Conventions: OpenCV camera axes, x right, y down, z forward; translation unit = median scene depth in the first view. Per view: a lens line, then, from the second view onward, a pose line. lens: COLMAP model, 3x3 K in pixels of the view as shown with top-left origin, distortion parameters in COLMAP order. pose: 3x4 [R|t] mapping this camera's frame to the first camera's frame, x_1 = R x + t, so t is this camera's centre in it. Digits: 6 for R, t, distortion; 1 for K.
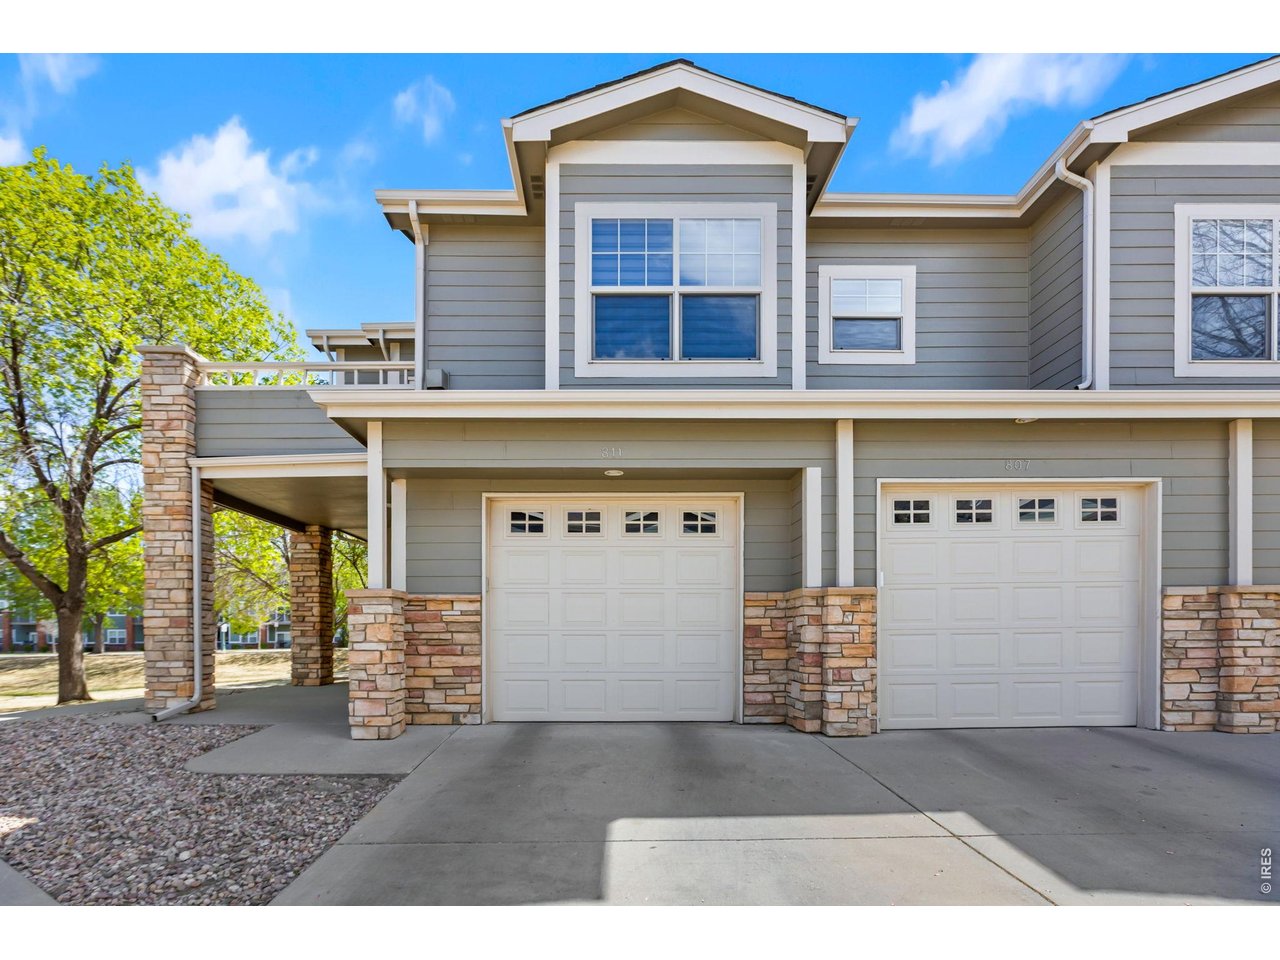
lens RADIAL K [[617.2, 0, 640.0], [0, 617.2, 480.0], [0, 0, 1]] dist [-0.002355, -0.000465]
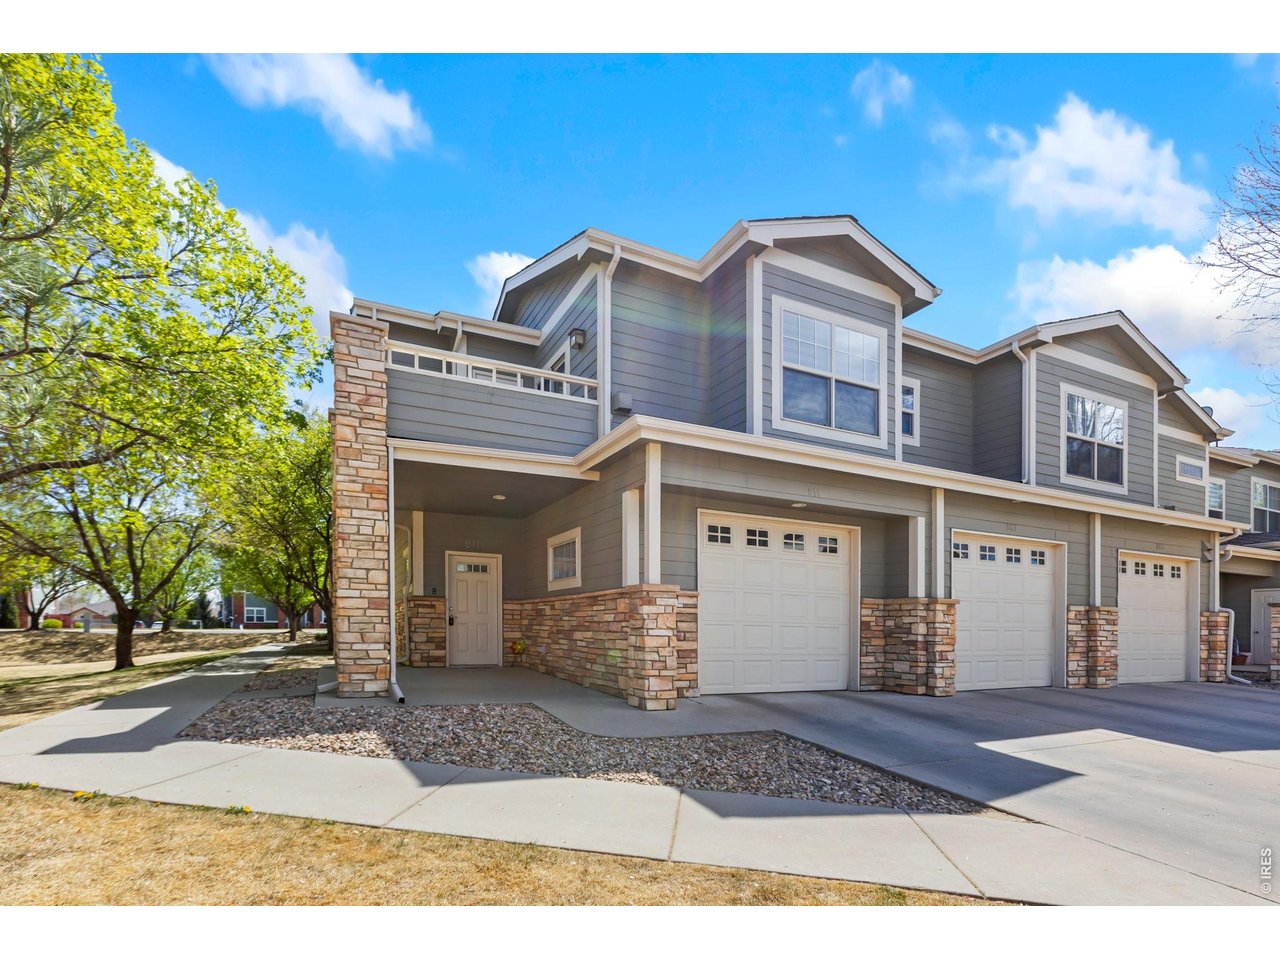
lens RADIAL K [[571.6, 0, 645.2], [0, 571.6, 462.9], [0, 0, 1]] dist [-0.002307, -0.000129]
pose [[0.910050, 0.132671, 0.392692, -0.839683], [-0.121980, 0.991160, -0.052177, 0.003292], [-0.396143, -0.000417, 0.918189, -0.010729]]
